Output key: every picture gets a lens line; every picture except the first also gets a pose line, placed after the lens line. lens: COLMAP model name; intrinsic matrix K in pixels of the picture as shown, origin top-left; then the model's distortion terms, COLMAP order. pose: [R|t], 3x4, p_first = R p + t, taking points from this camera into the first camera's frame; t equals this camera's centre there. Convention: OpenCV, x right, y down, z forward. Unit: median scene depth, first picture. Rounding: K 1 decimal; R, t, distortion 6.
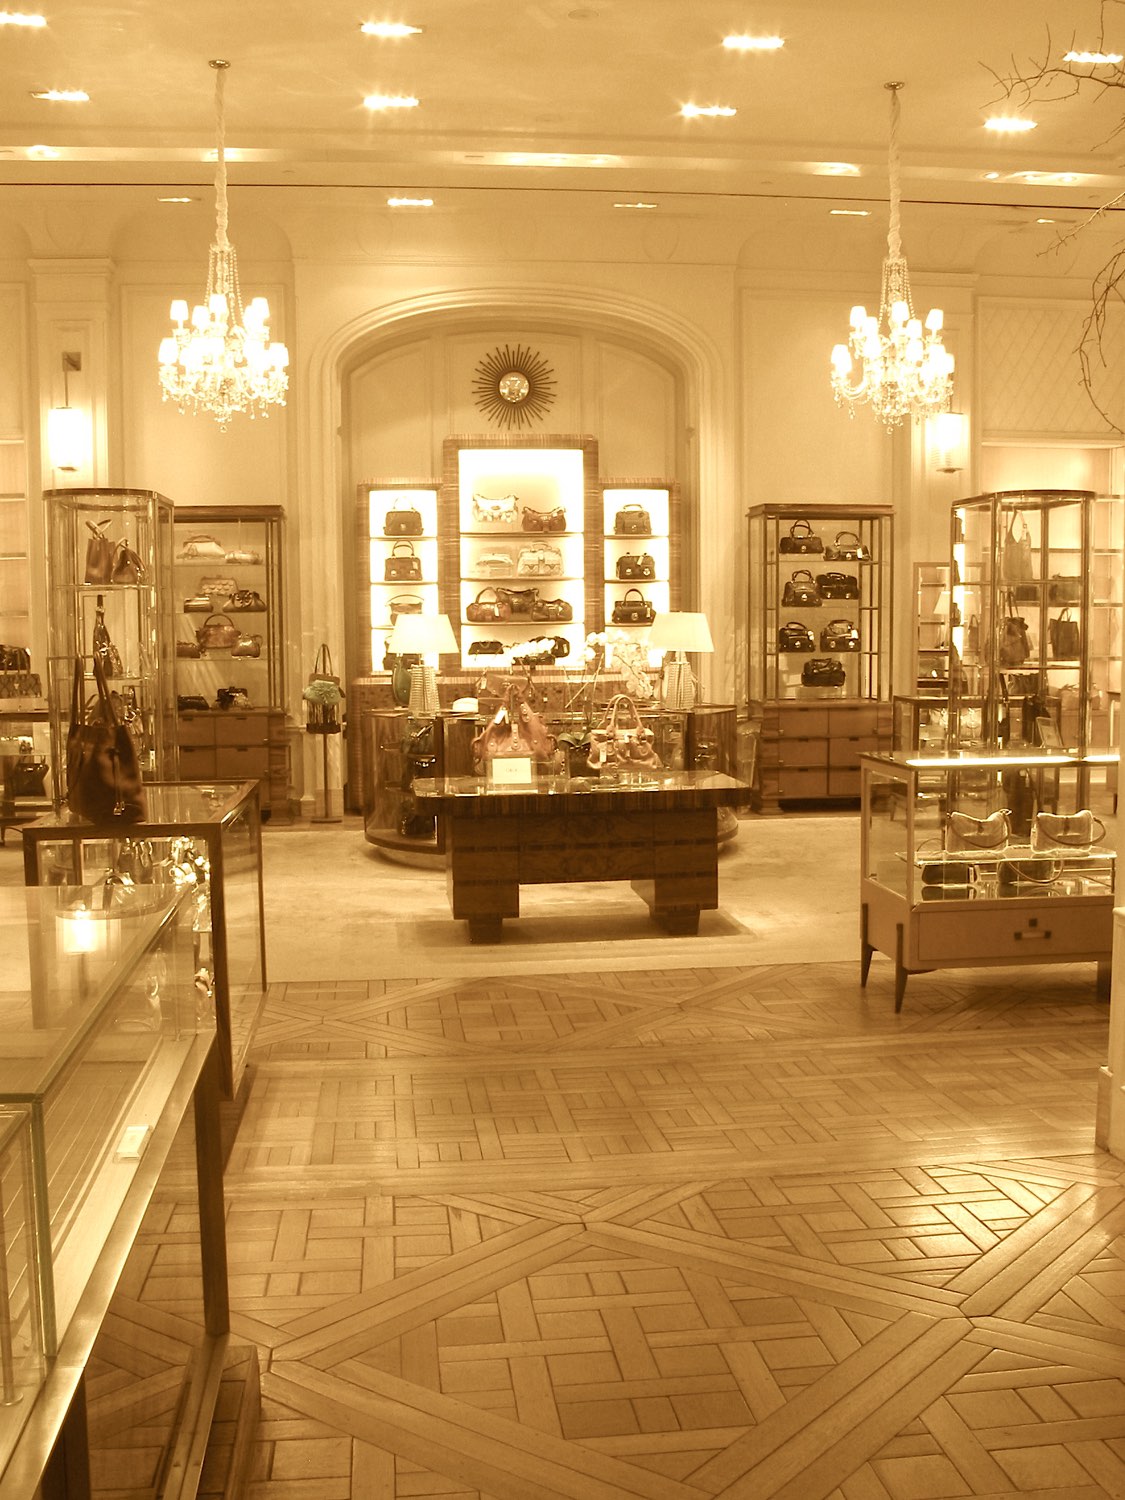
lens RADIAL K [[1472.1, 0, 562.5], [0, 1472.1, 750.0], [0, 0, 1]] dist [0.001668, 0.001400]
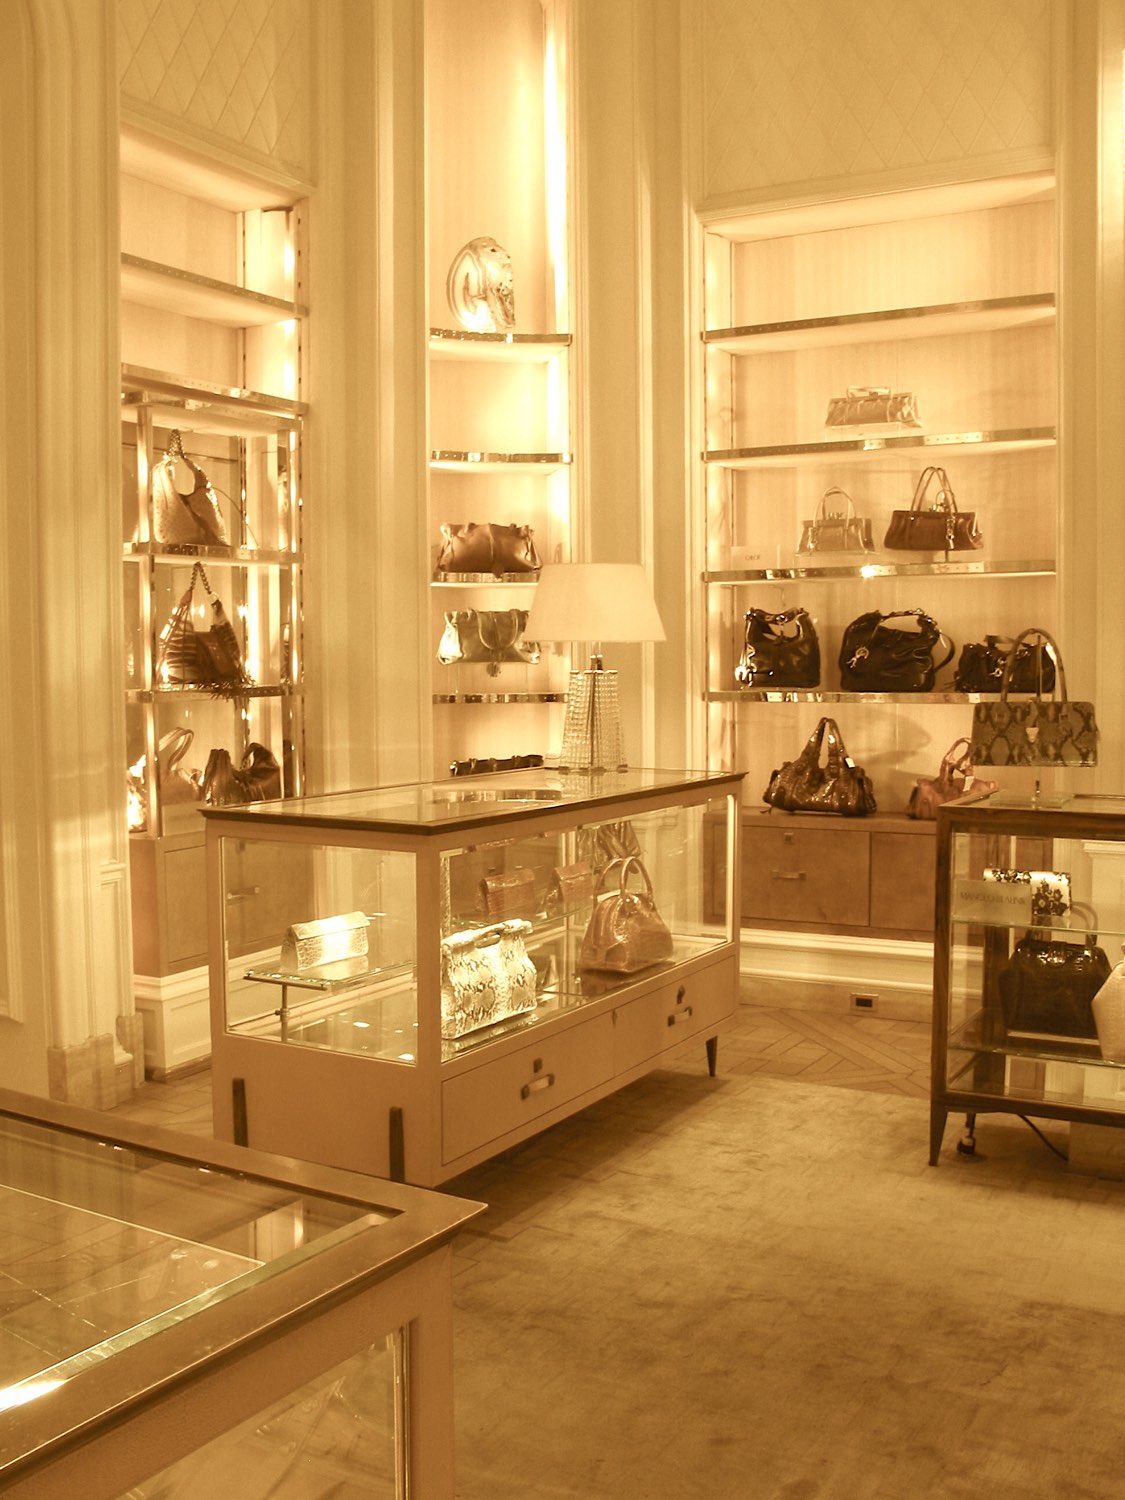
lens RADIAL K [[1467.0, 0, 562.5], [0, 1467.0, 750.0], [0, 0, 1]] dist [-0.175253, 0.004752]
pose [[0.800220, 0.044794, -0.598032, -0.245282], [-0.059668, 0.998205, -0.005073, -0.030221], [0.596731, 0.039742, 0.801456, 0.631726]]
